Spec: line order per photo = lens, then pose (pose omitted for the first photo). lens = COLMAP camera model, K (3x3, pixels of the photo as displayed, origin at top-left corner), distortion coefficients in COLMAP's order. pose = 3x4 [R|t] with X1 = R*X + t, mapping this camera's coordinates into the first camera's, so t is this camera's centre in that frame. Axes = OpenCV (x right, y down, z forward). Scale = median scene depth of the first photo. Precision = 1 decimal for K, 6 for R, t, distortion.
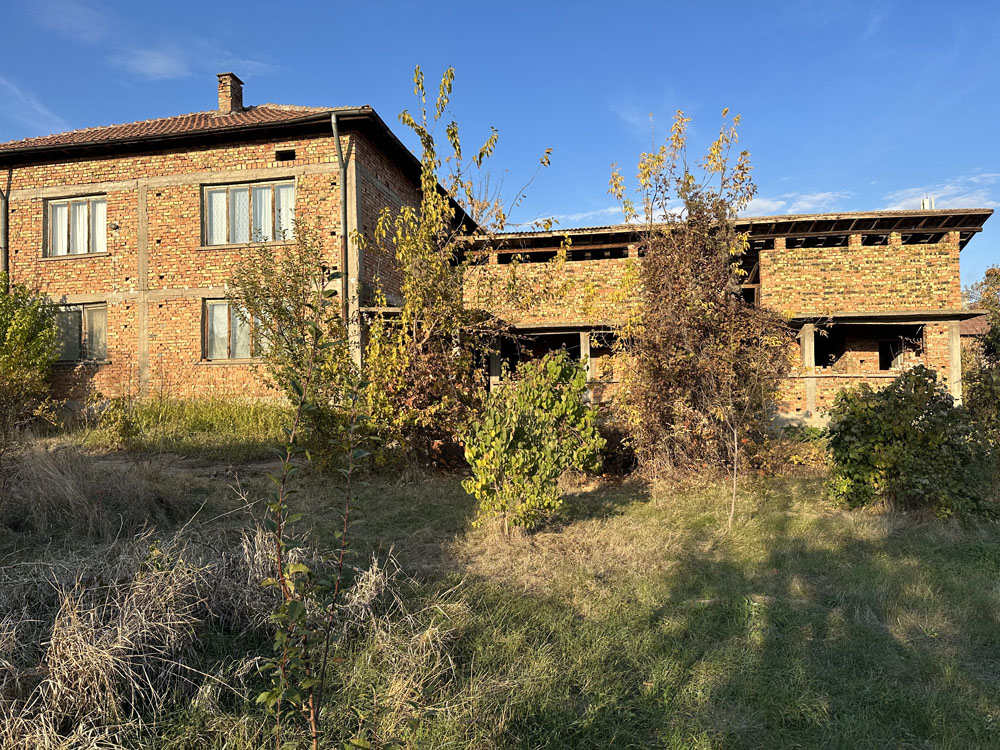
lens RADIAL K [[697.0, 0, 504.7], [0, 697.0, 377.6], [0, 0, 1]] dist [0.041697, -0.063102]
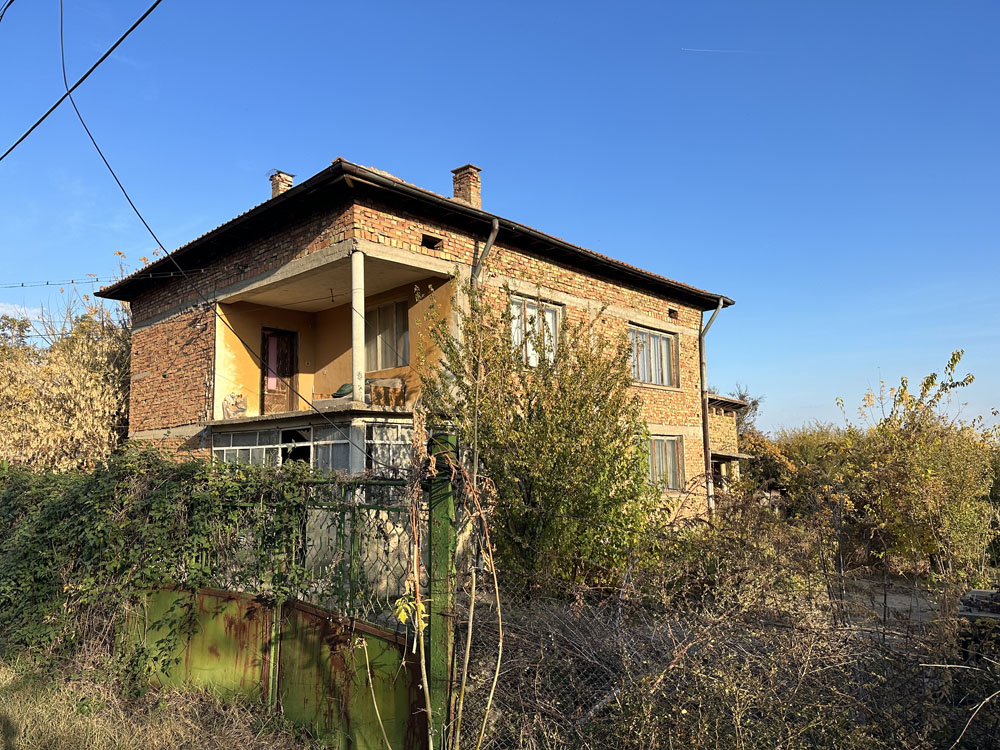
lens RADIAL K [[697.0, 0, 493.1], [0, 697.0, 370.5], [0, 0, 1]] dist [0.041697, -0.063102]
pose [[0.527989, 0.115073, 0.841419, -2.122682], [-0.063623, 0.993353, -0.095929, -0.132931], [-0.846865, -0.002884, 0.531800, 0.923667]]
